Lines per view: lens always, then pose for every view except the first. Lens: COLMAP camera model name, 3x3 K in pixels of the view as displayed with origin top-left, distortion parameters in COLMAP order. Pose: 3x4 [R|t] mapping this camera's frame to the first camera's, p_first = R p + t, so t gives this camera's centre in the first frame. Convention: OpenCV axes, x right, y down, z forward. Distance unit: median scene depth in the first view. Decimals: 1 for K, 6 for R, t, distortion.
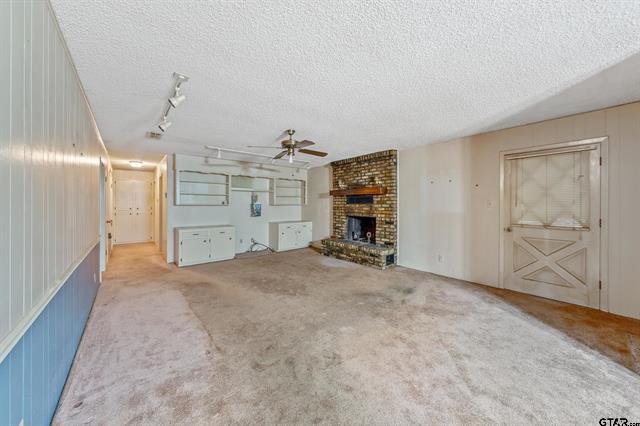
lens RADIAL K [[228.5, 0, 316.9], [0, 228.5, 206.7], [0, 0, 1]] dist [-0.000713, 0.000001]
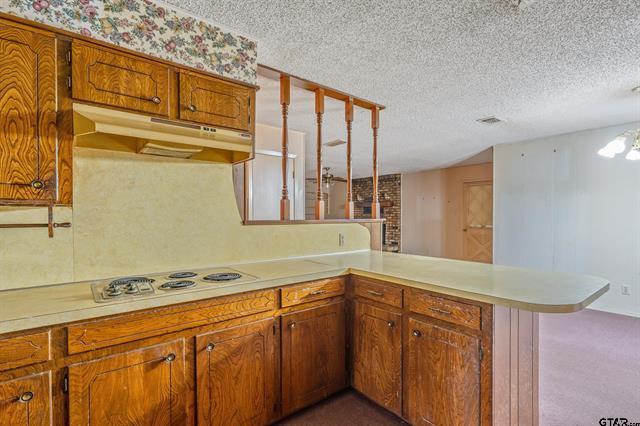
lens RADIAL K [[309.4, 0, 321.4], [0, 309.4, 214.9], [0, 0, 1]] dist [-0.001259, -0.000027]
pose [[0.999887, -0.000415, -0.014994, -0.090468], [0.000374, 0.999996, -0.002734, -0.000655], [0.014995, 0.002728, 0.999884, -0.836304]]
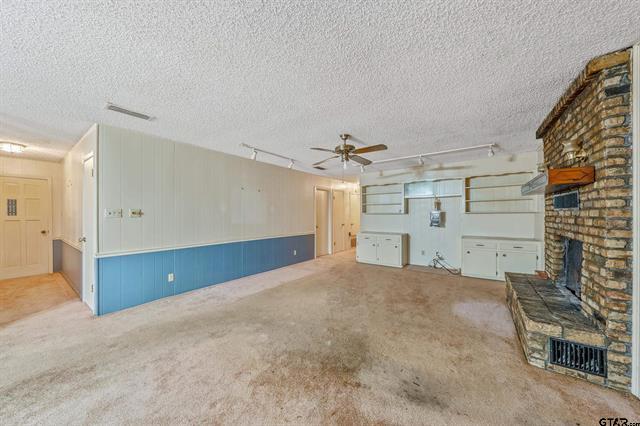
lens RADIAL K [[222.0, 0, 318.1], [0, 222.0, 215.4], [0, 0, 1]] dist [-0.001221, -0.000113]
pose [[0.244675, 0.003651, -0.969598, 0.554150], [-0.002025, 0.999993, 0.003255, -0.001321], [0.969603, 0.001167, 0.244680, 0.485805]]
